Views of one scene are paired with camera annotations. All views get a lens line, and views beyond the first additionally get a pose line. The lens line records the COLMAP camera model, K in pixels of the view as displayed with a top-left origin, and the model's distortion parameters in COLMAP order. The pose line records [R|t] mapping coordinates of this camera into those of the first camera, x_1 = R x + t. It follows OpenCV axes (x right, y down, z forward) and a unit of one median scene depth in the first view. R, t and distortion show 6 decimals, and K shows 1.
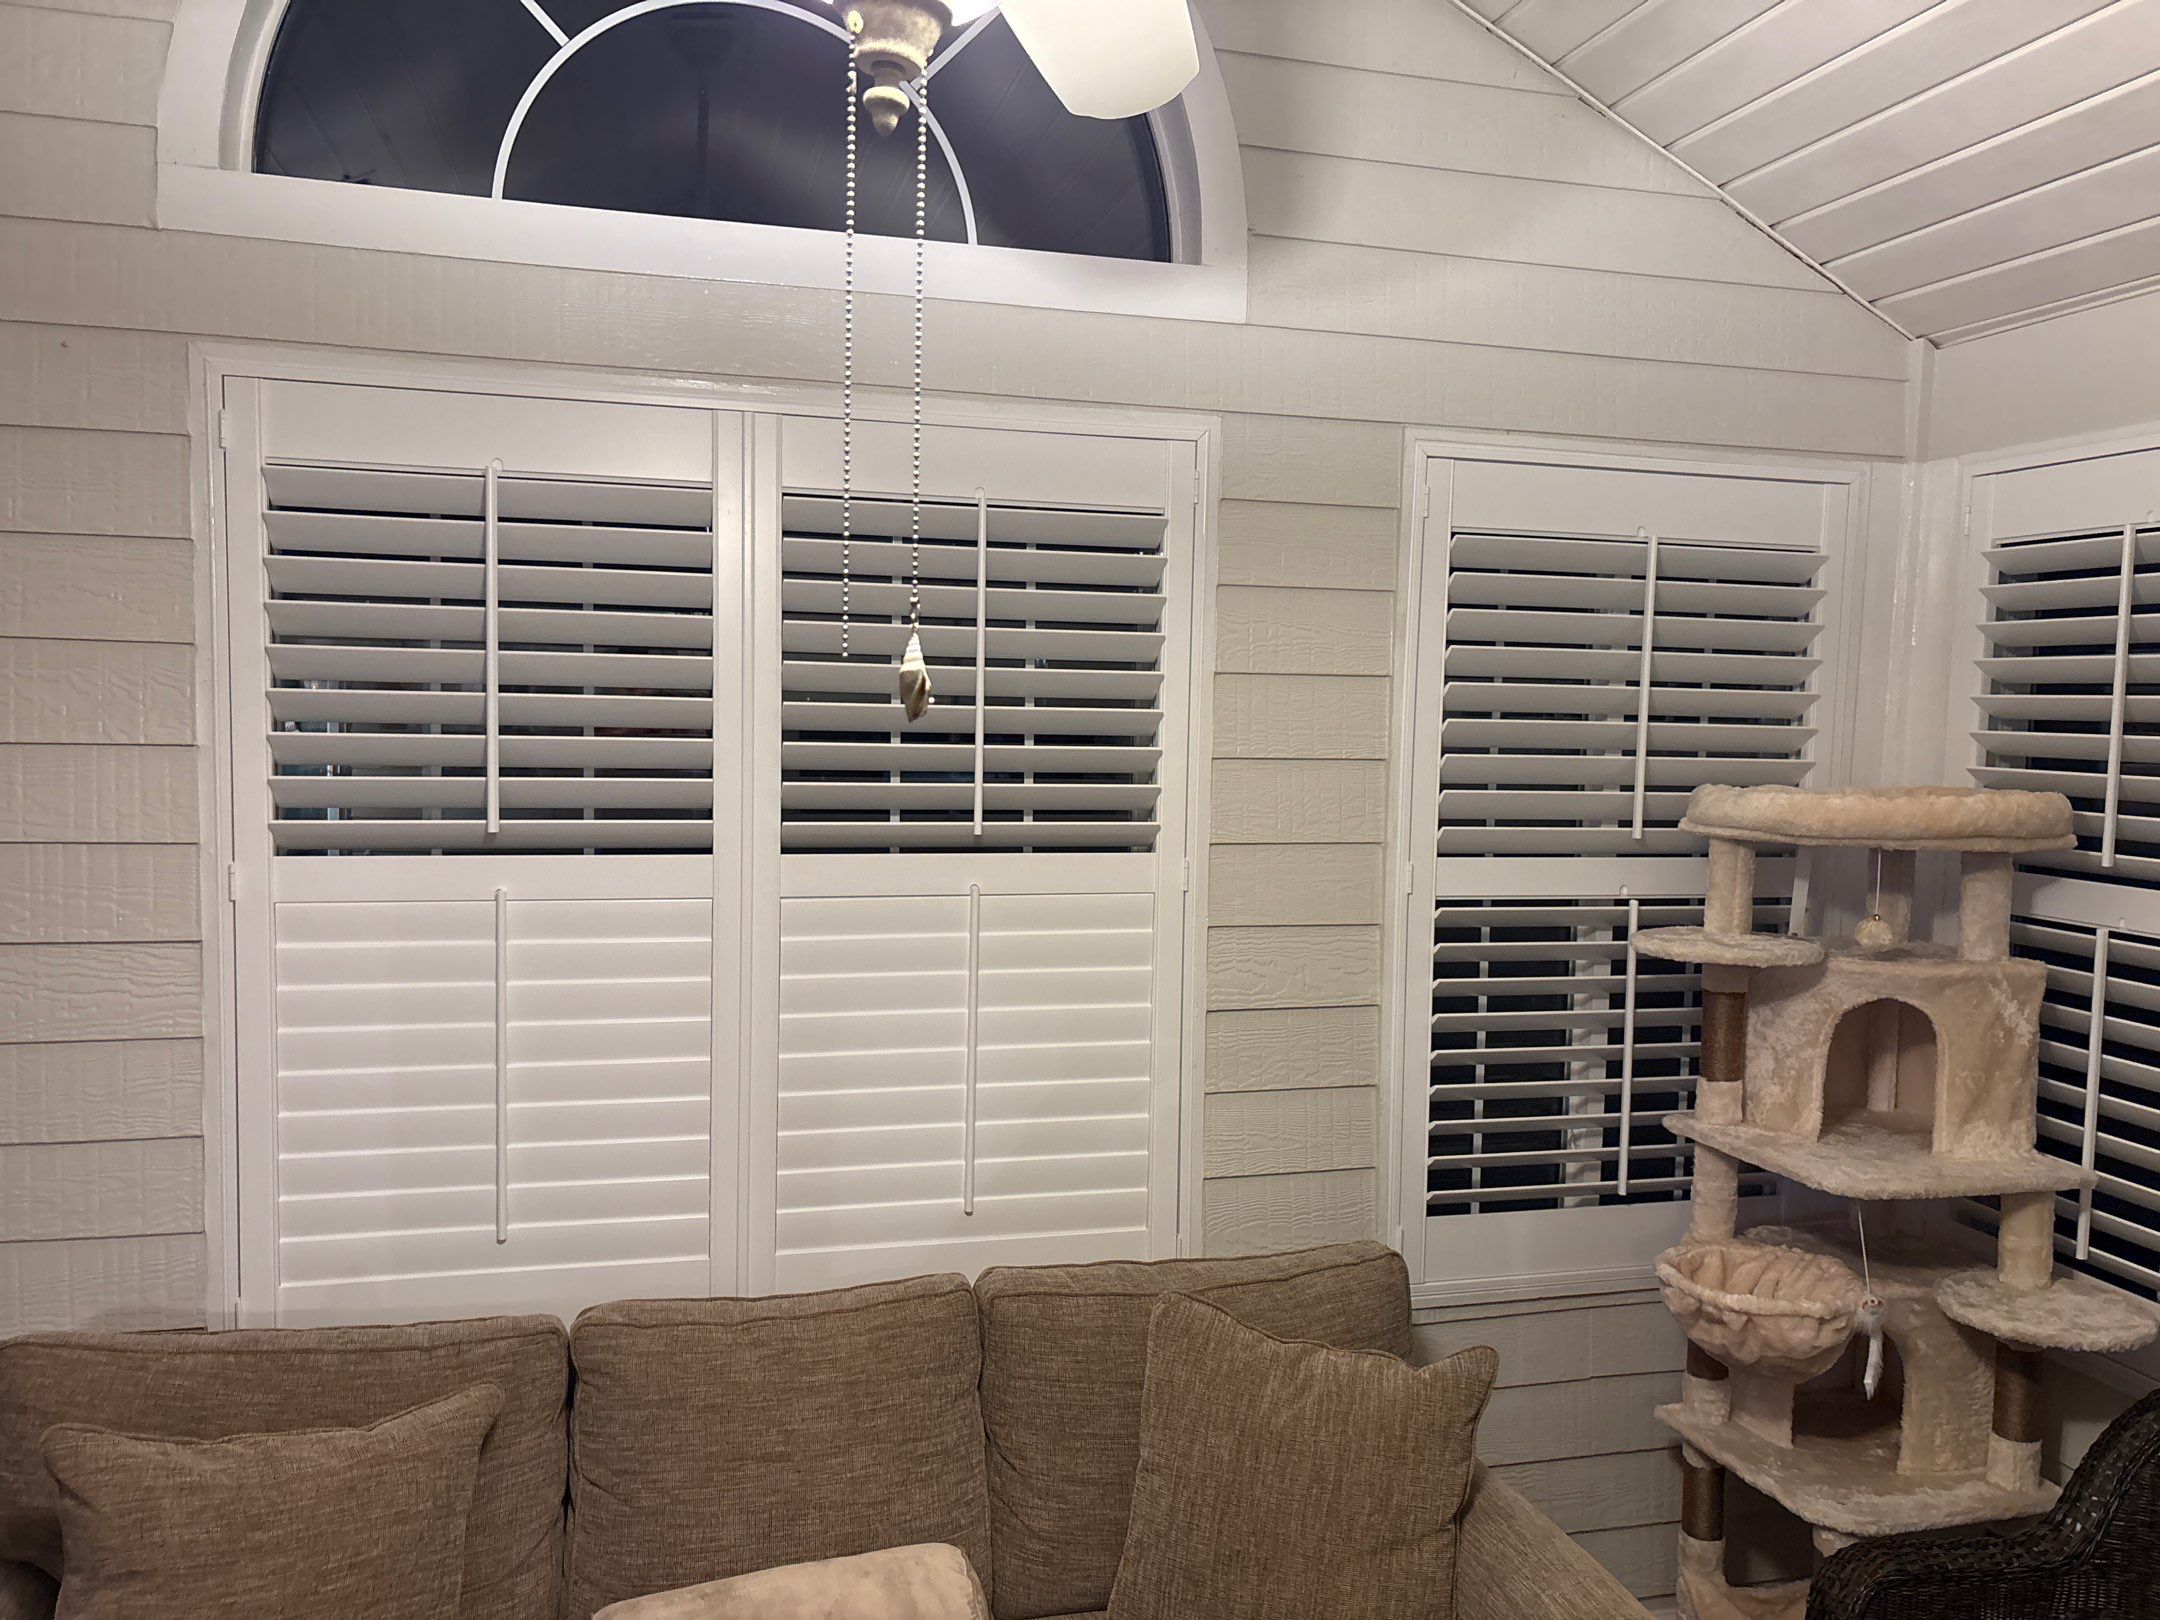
lens RADIAL K [[1630.4, 0, 1078.5], [0, 1630.4, 812.7], [0, 0, 1]] dist [0.046587, -0.046446]
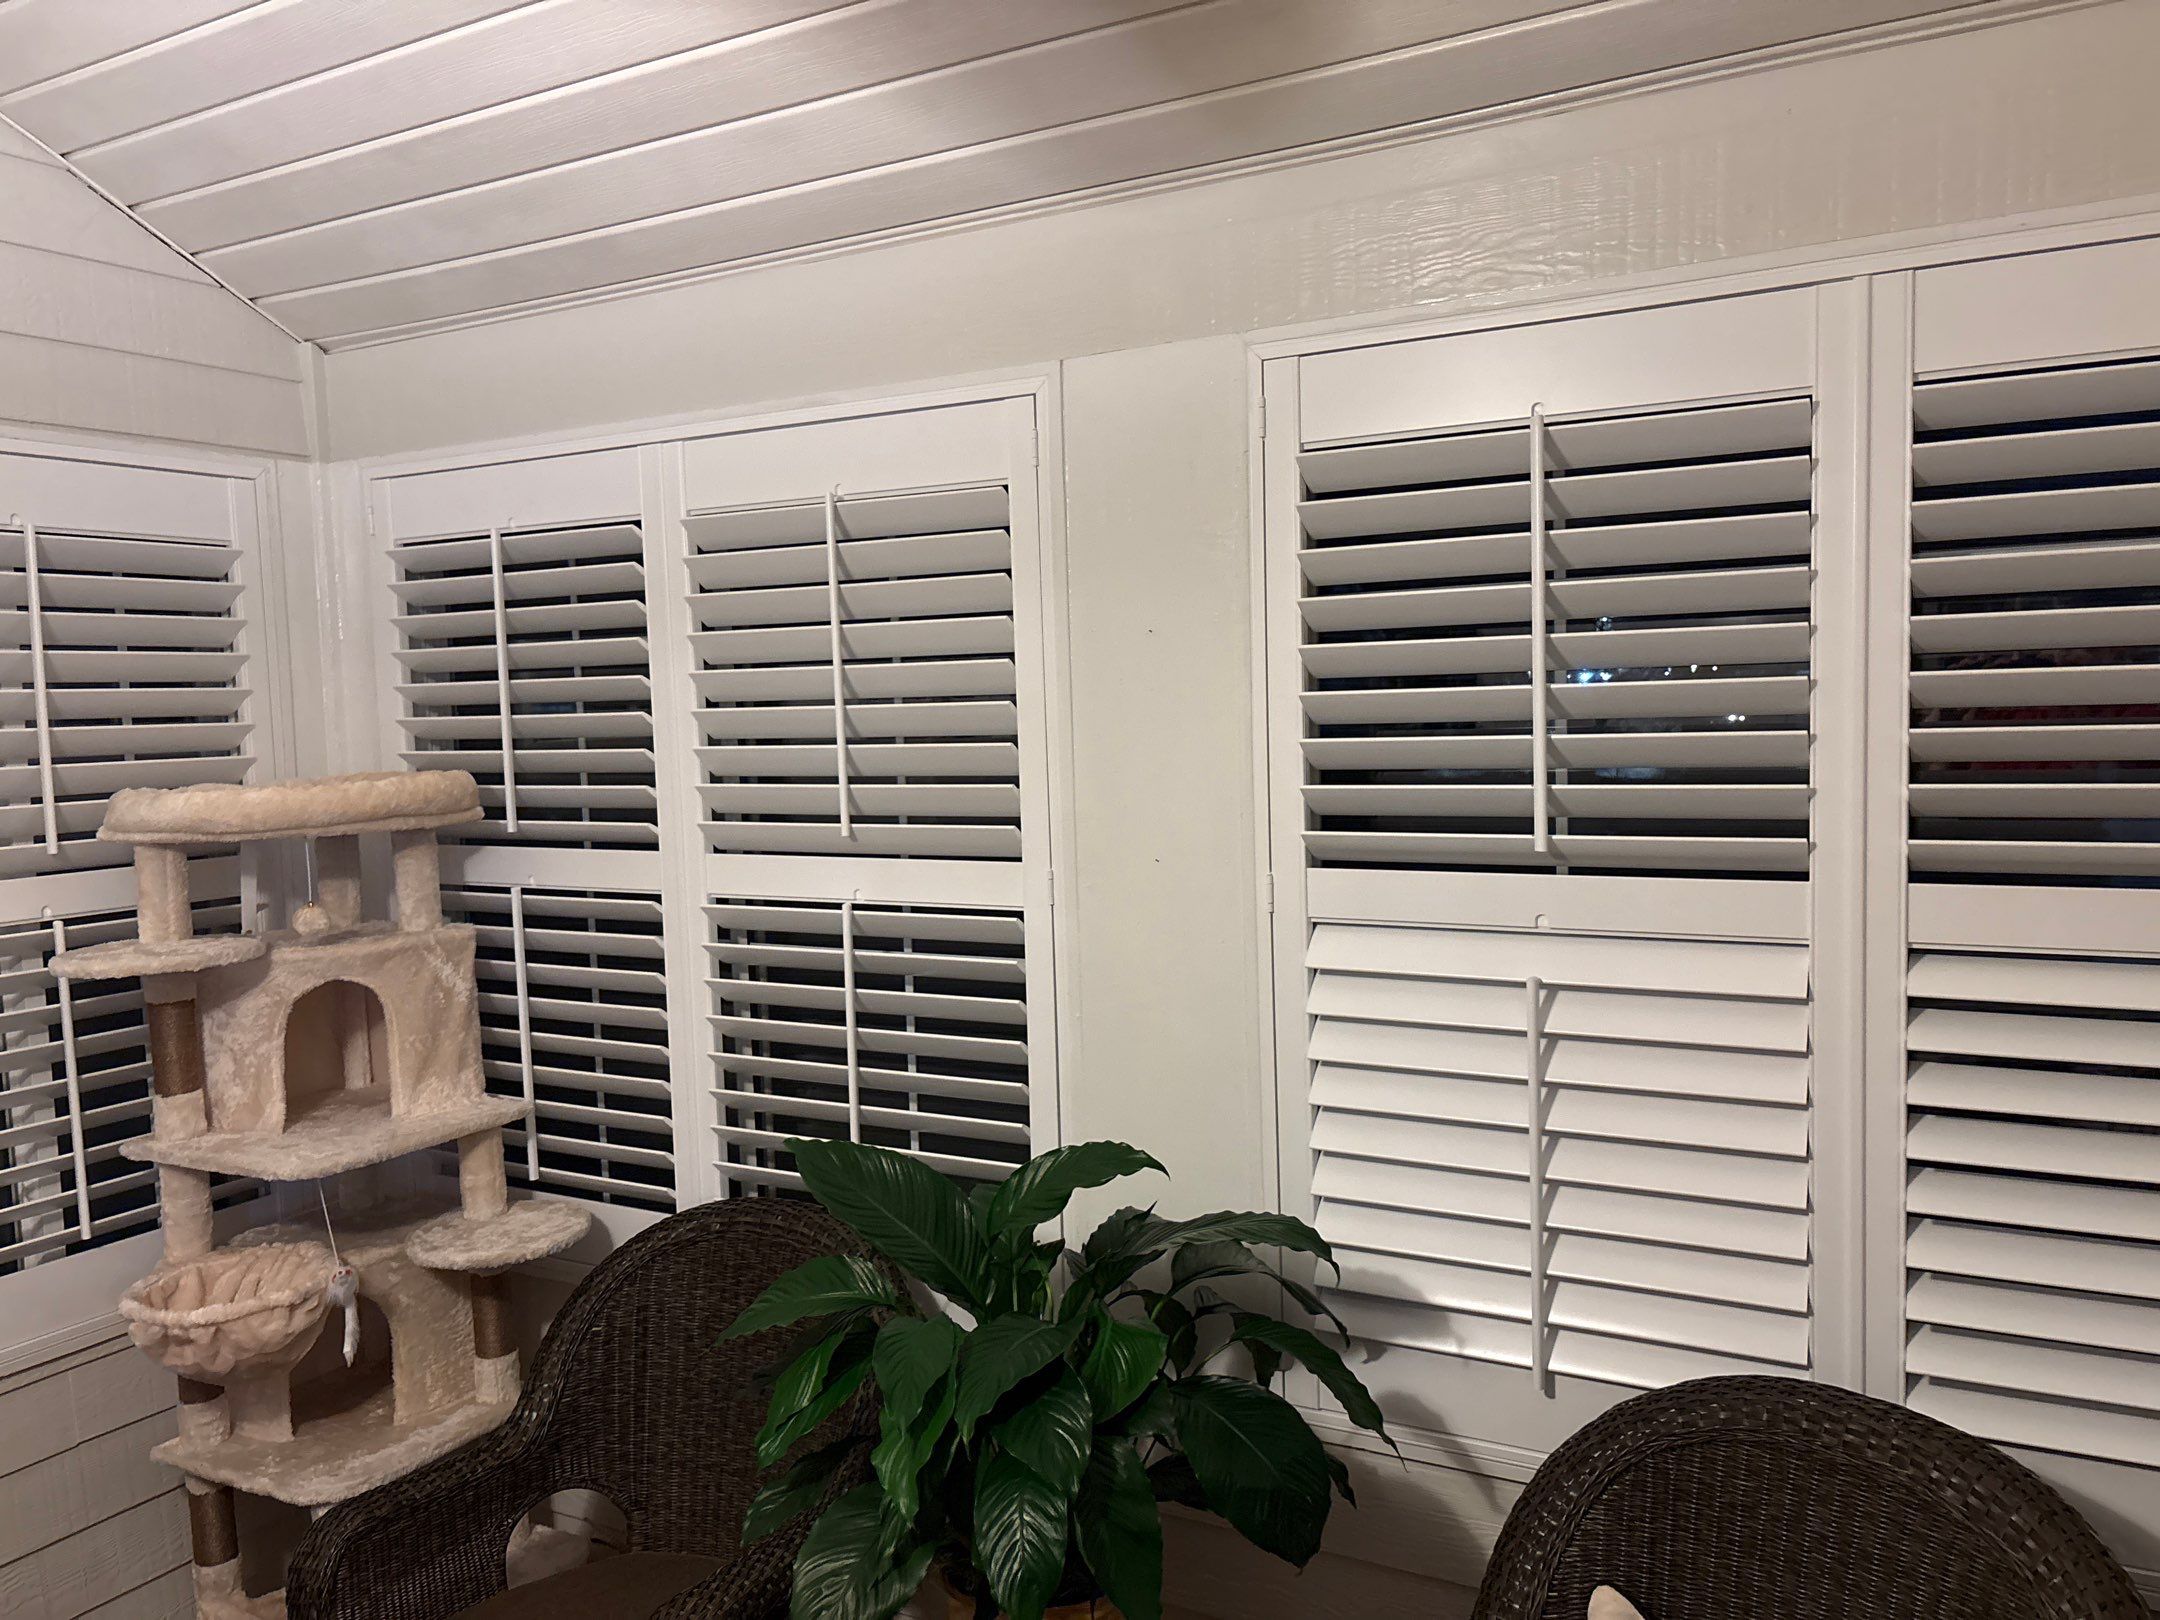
lens RADIAL K [[1630.4, 0, 1088.7], [0, 1630.4, 813.9], [0, 0, 1]] dist [0.046587, -0.046446]
pose [[0.693890, -0.096832, 0.713541, 0.089841], [0.093582, 0.994640, 0.043974, 0.007335], [-0.713974, 0.036262, 0.699232, -0.064186]]
